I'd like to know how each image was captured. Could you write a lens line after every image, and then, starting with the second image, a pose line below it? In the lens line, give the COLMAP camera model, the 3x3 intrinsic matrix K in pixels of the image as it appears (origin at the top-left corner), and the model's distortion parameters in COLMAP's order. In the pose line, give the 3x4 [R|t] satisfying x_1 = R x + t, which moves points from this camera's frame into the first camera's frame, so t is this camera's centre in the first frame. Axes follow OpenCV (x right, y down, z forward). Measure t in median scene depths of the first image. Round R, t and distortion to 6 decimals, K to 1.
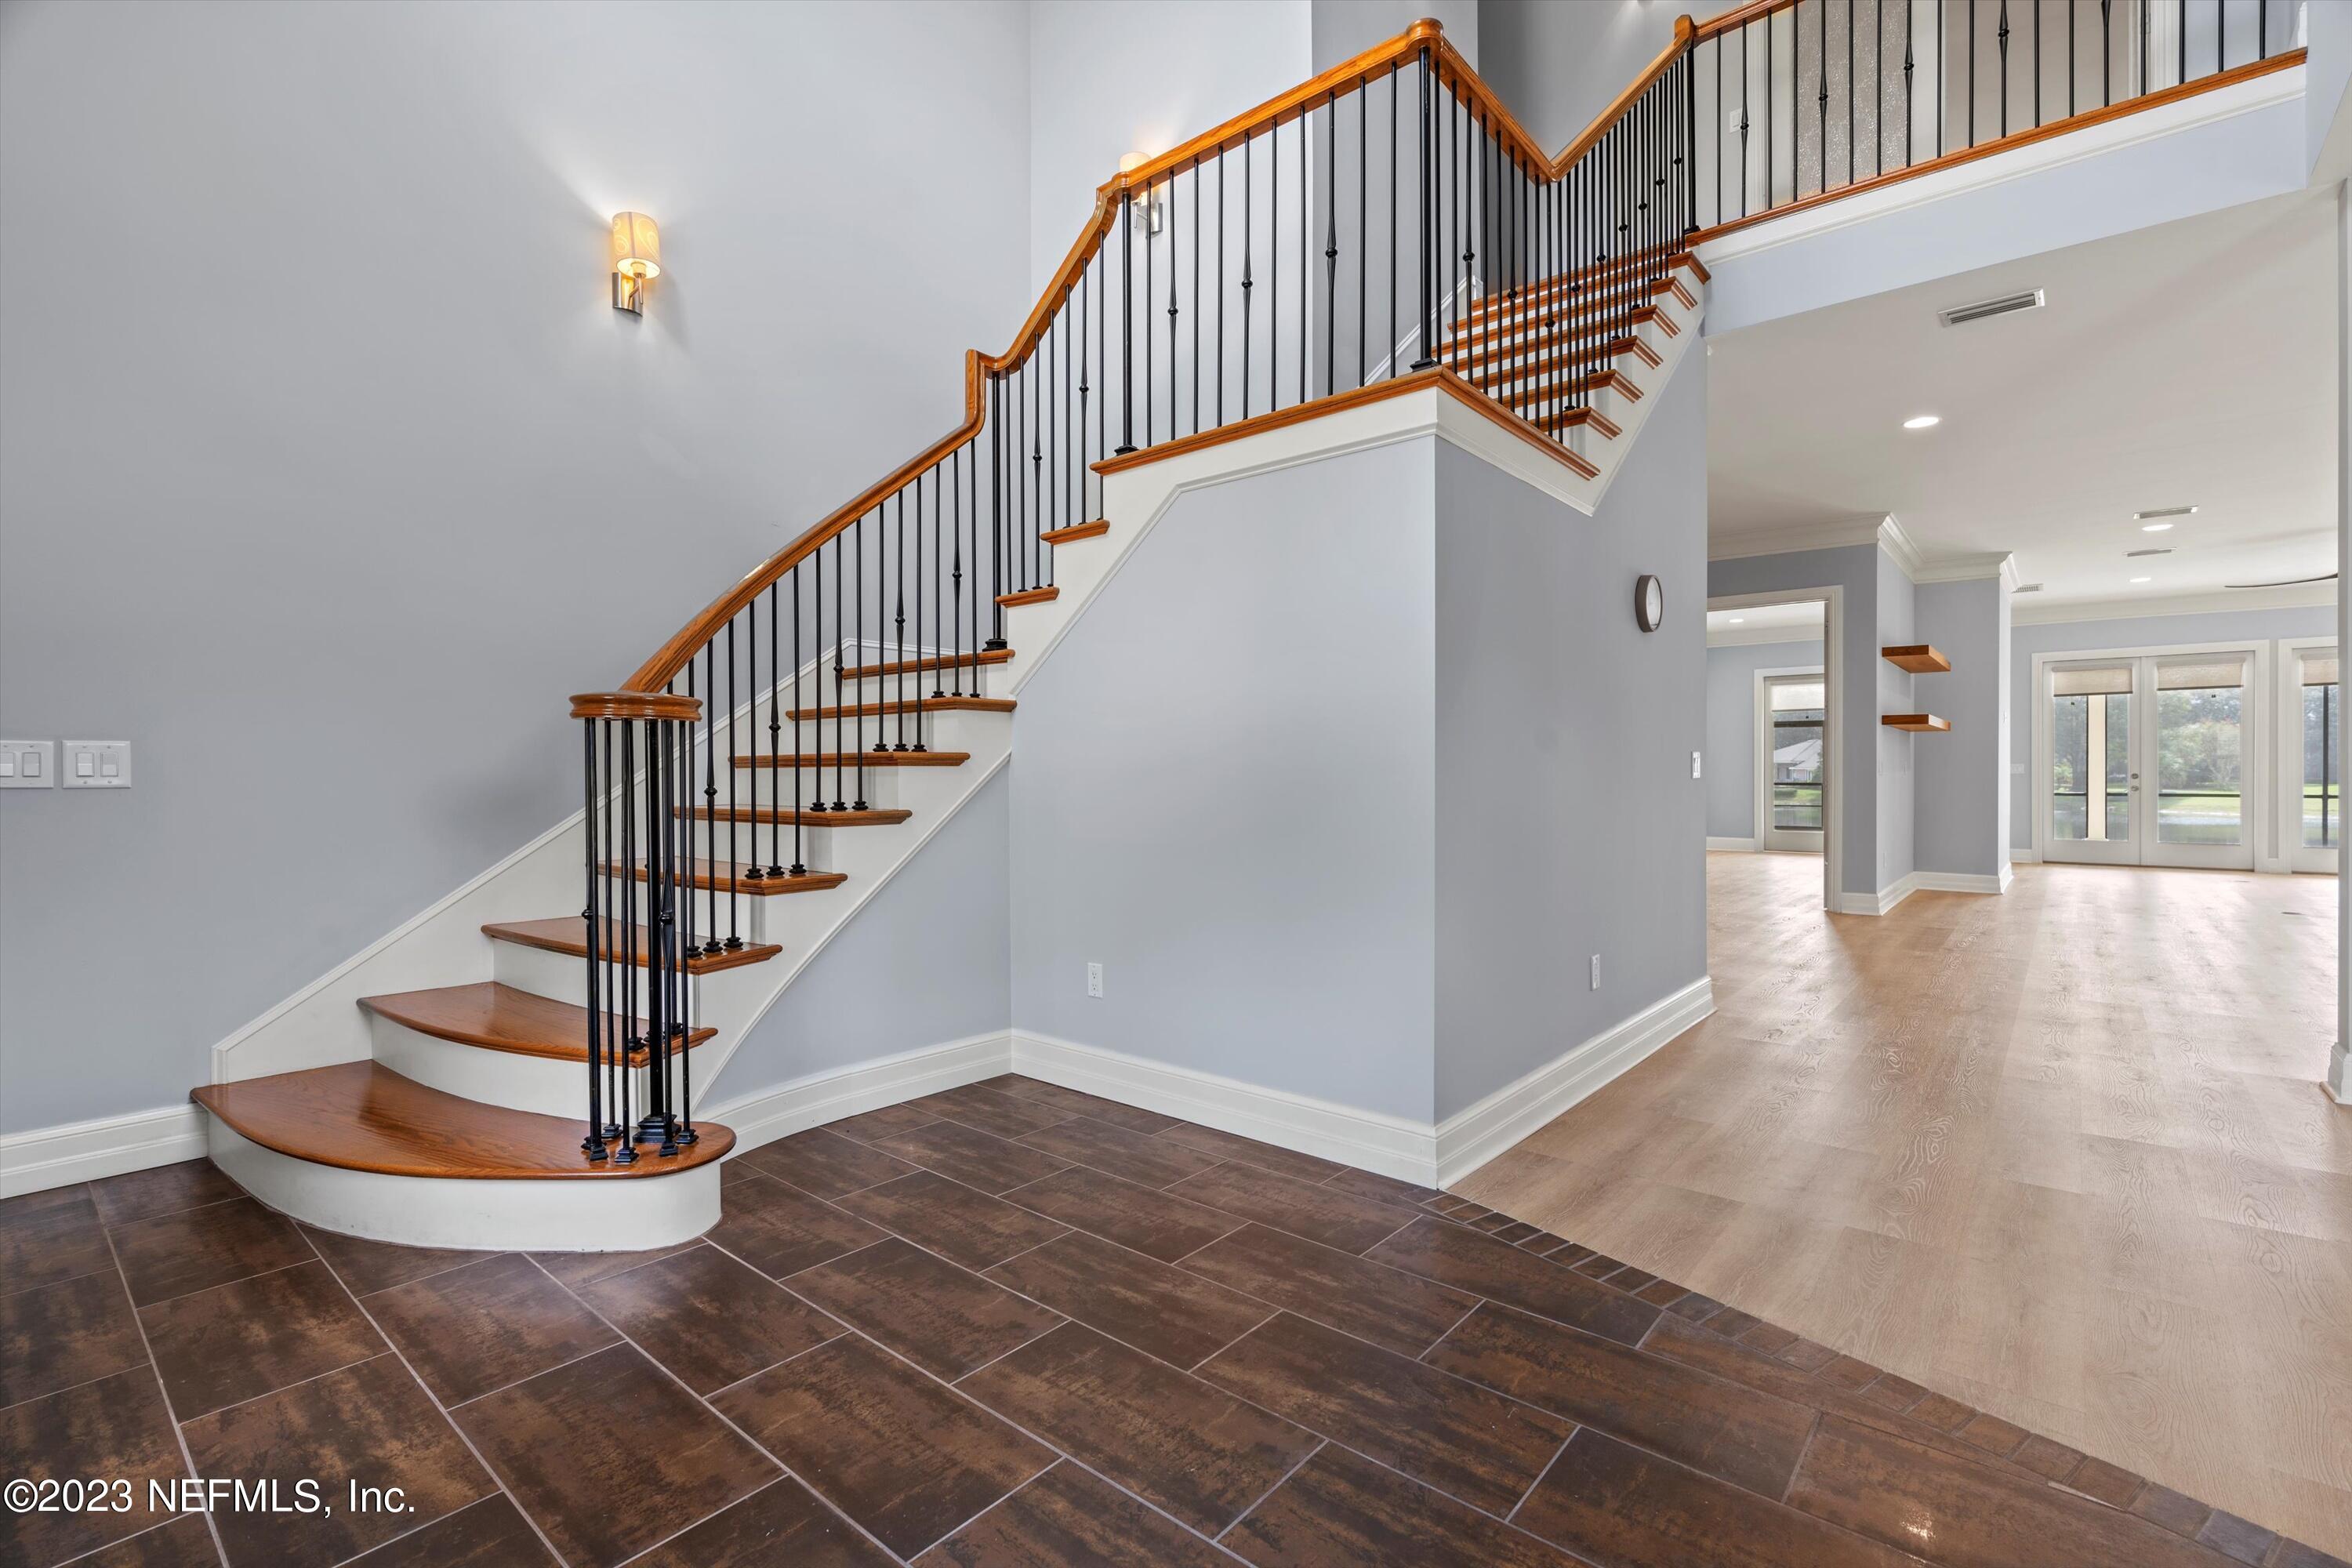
lens RADIAL K [[1060.0, 0, 1181.7], [0, 1060.0, 787.4], [0, 0, 1]] dist [-0.004388, -0.000666]
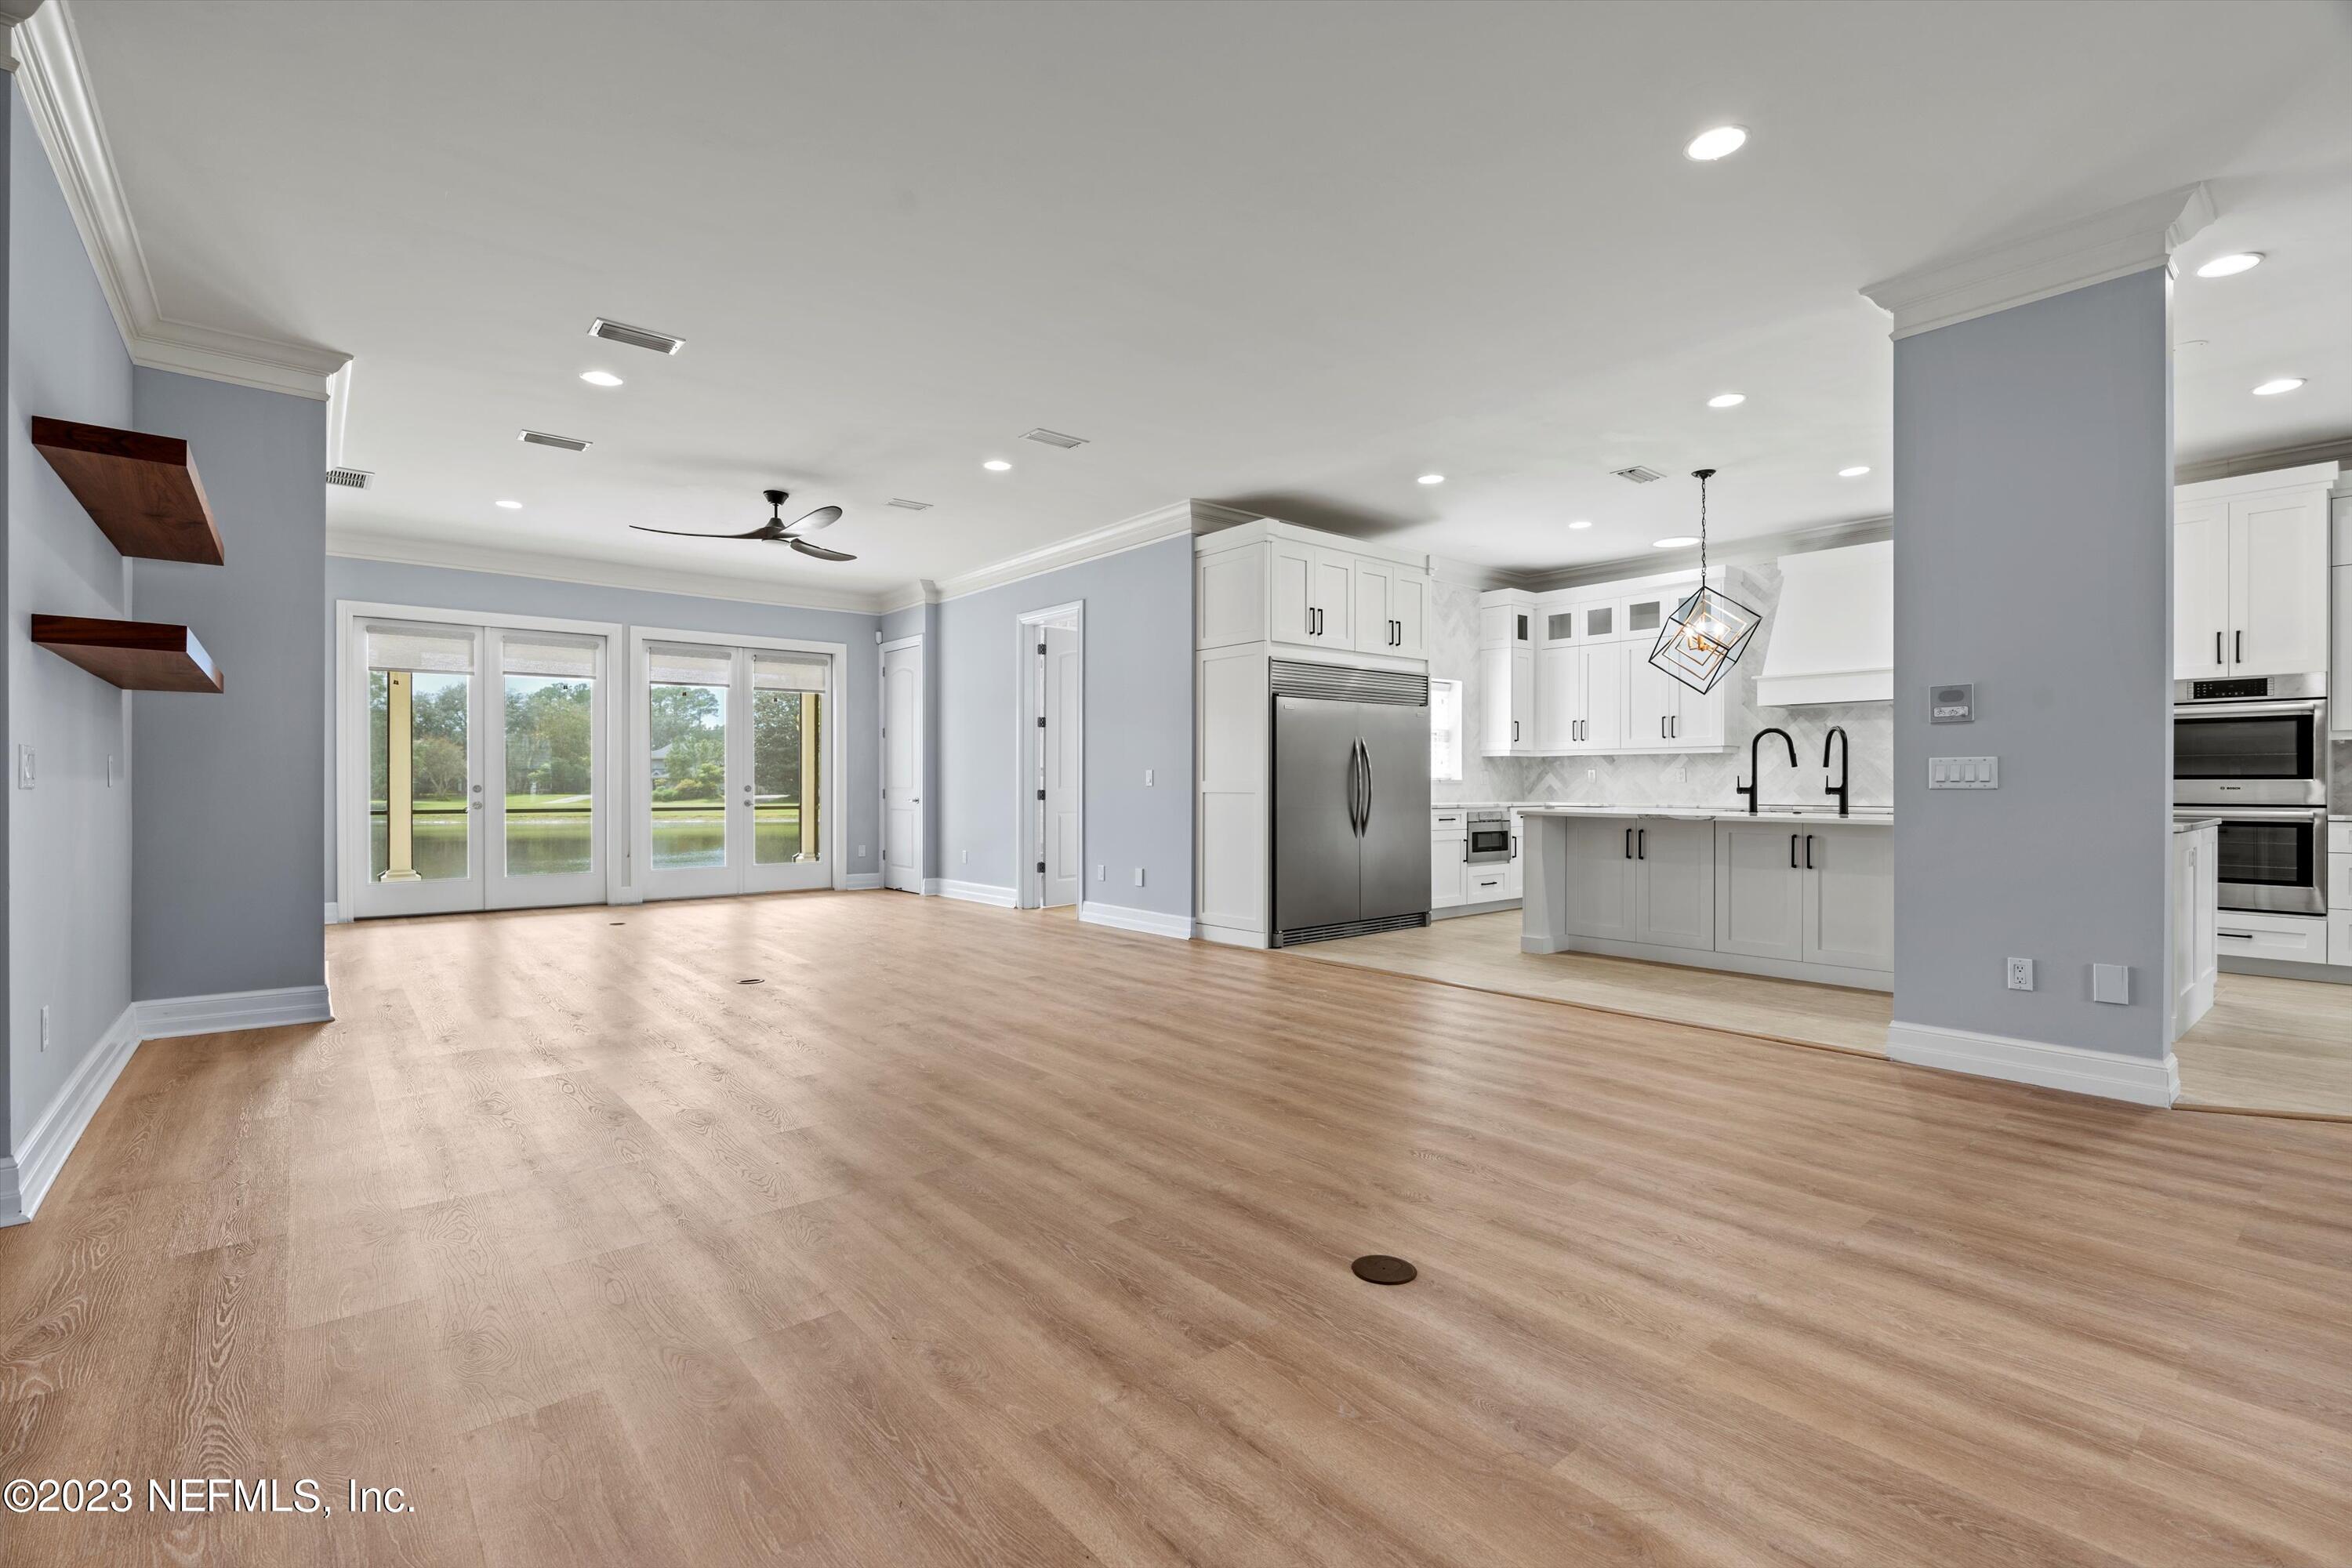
lens RADIAL K [[1060.0, 0, 1181.7], [0, 1060.0, 787.4], [0, 0, 1]] dist [-0.004388, -0.000666]
pose [[0.172539, -0.002703, 0.984999, 0.281536], [0.013680, 0.999906, 0.000347, -0.005643], [-0.984908, 0.013415, 0.172559, 0.416865]]
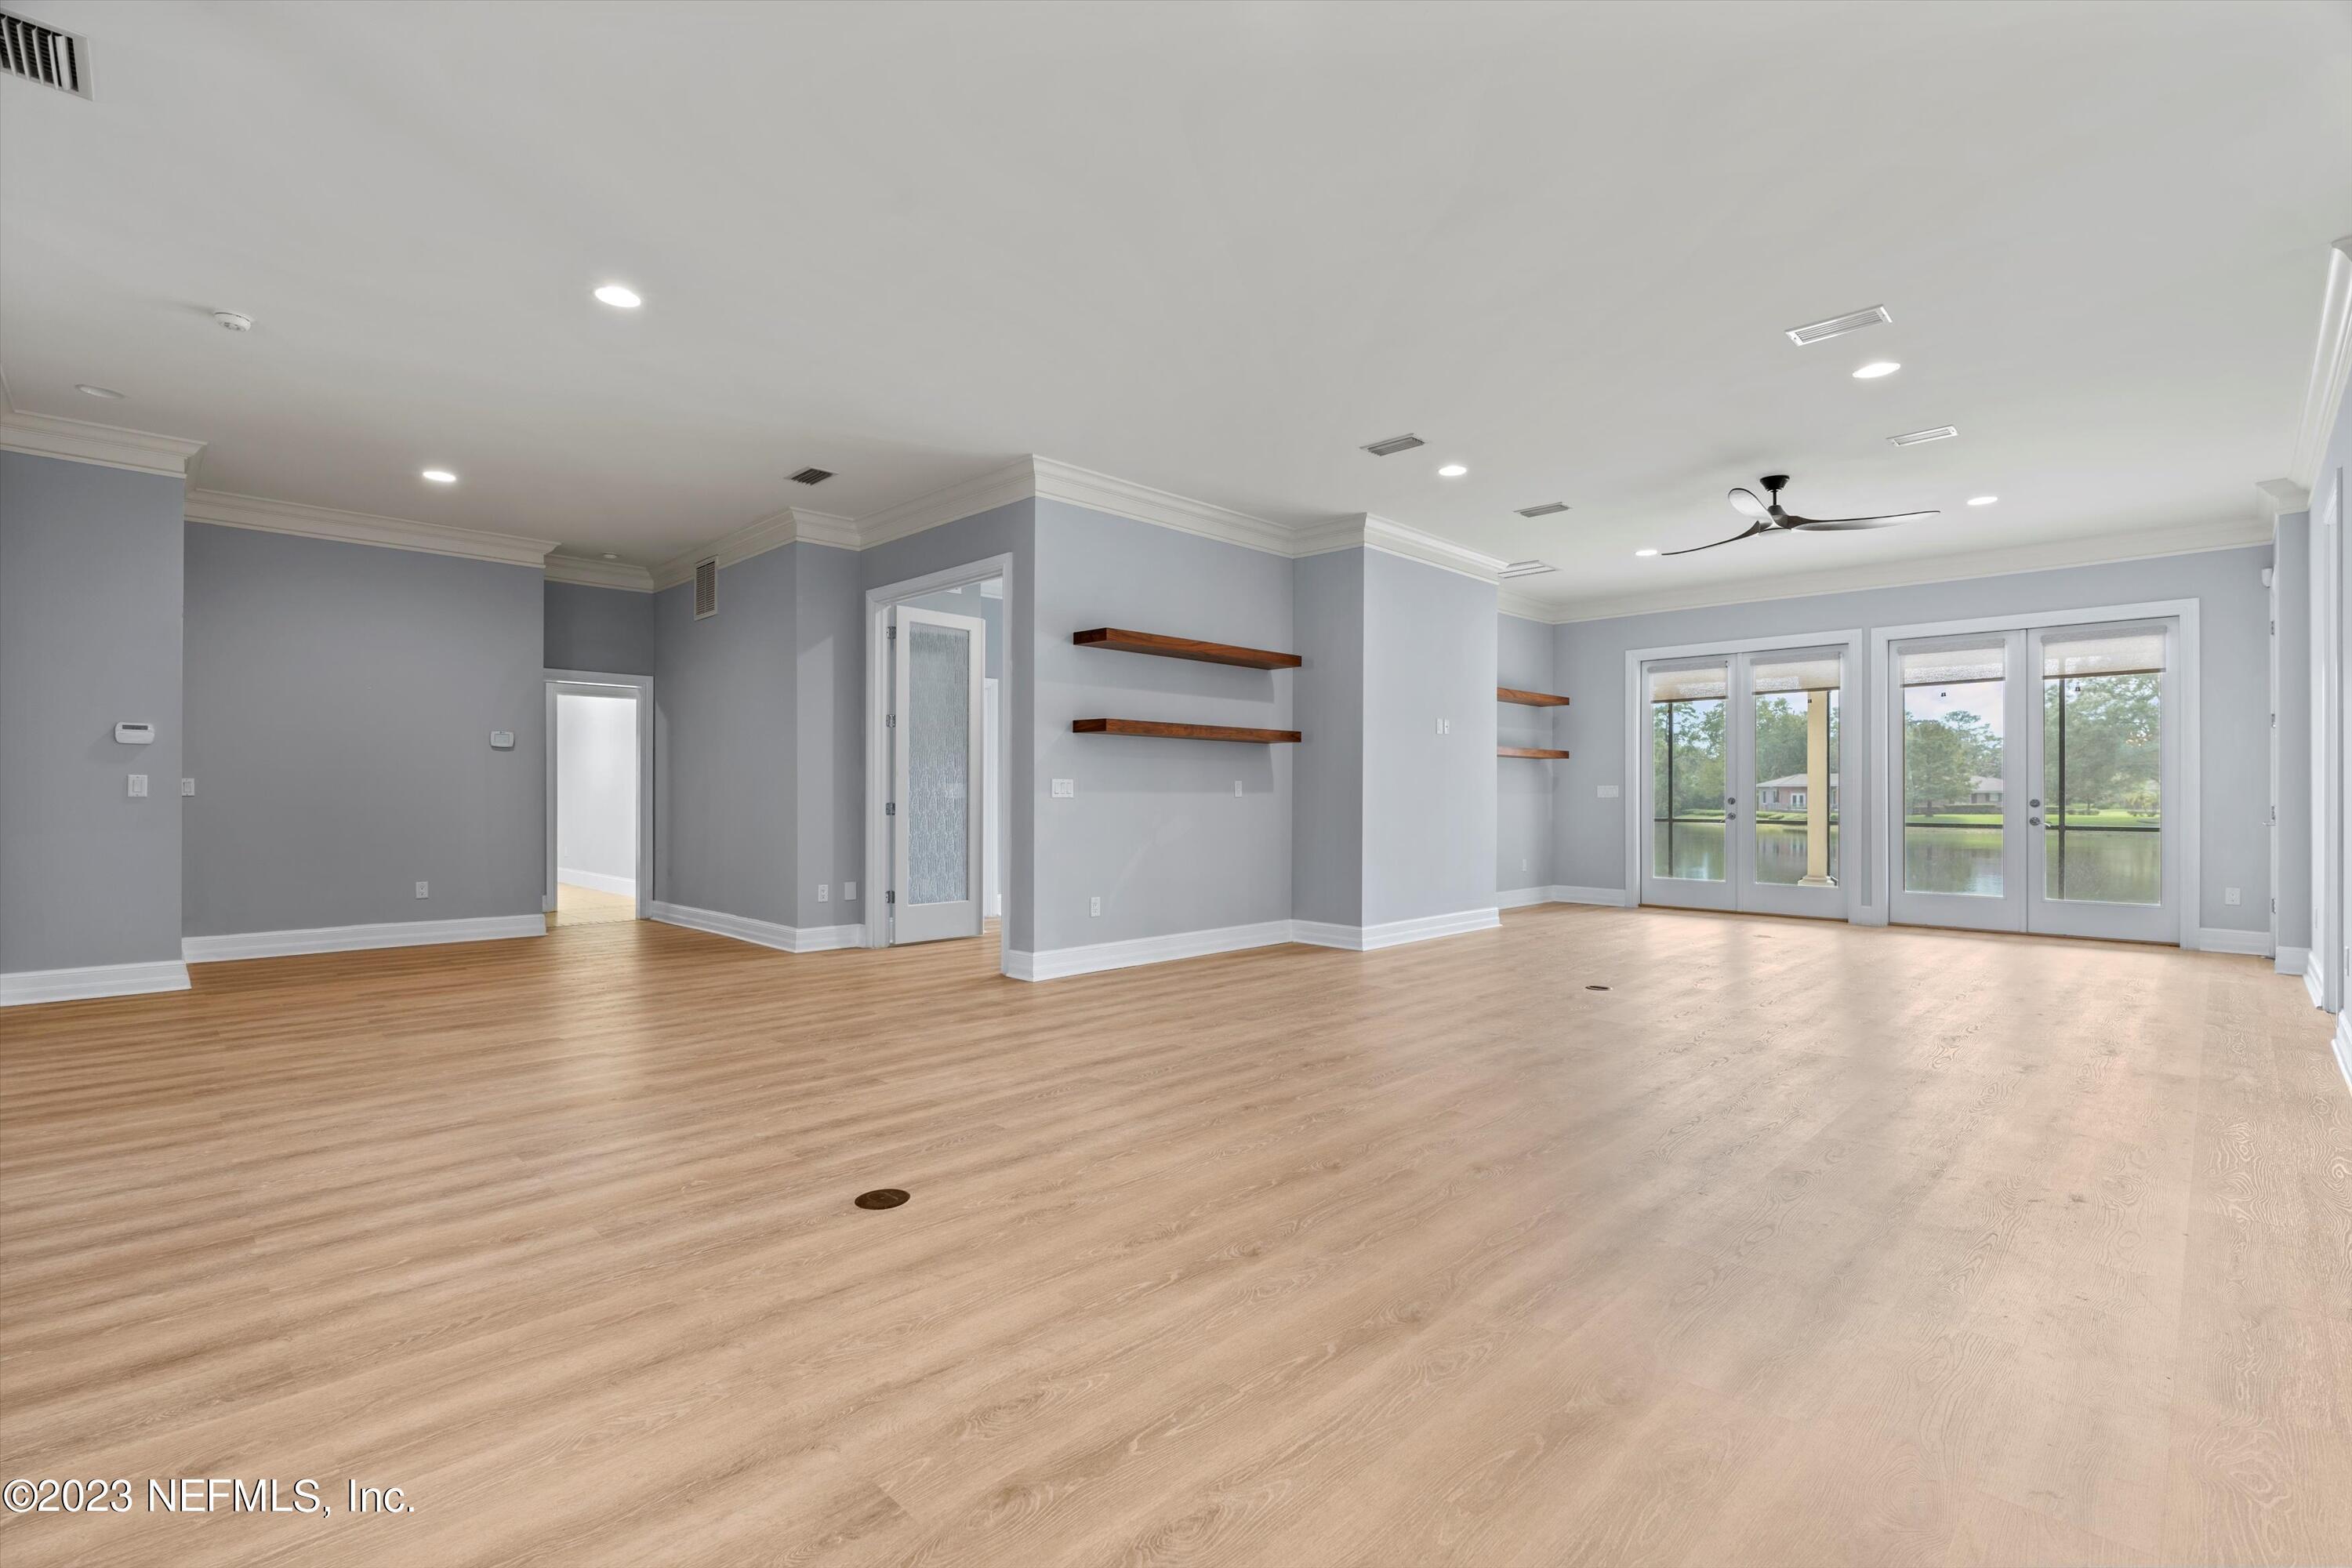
lens RADIAL K [[1060.0, 0, 1181.7], [0, 1060.0, 787.4], [0, 0, 1]] dist [-0.004388, -0.000666]
pose [[0.996958, 0.002607, -0.077892, 0.579767], [-0.004270, 0.999766, -0.021187, -0.002425], [0.077818, 0.021455, 0.996737, 0.171677]]
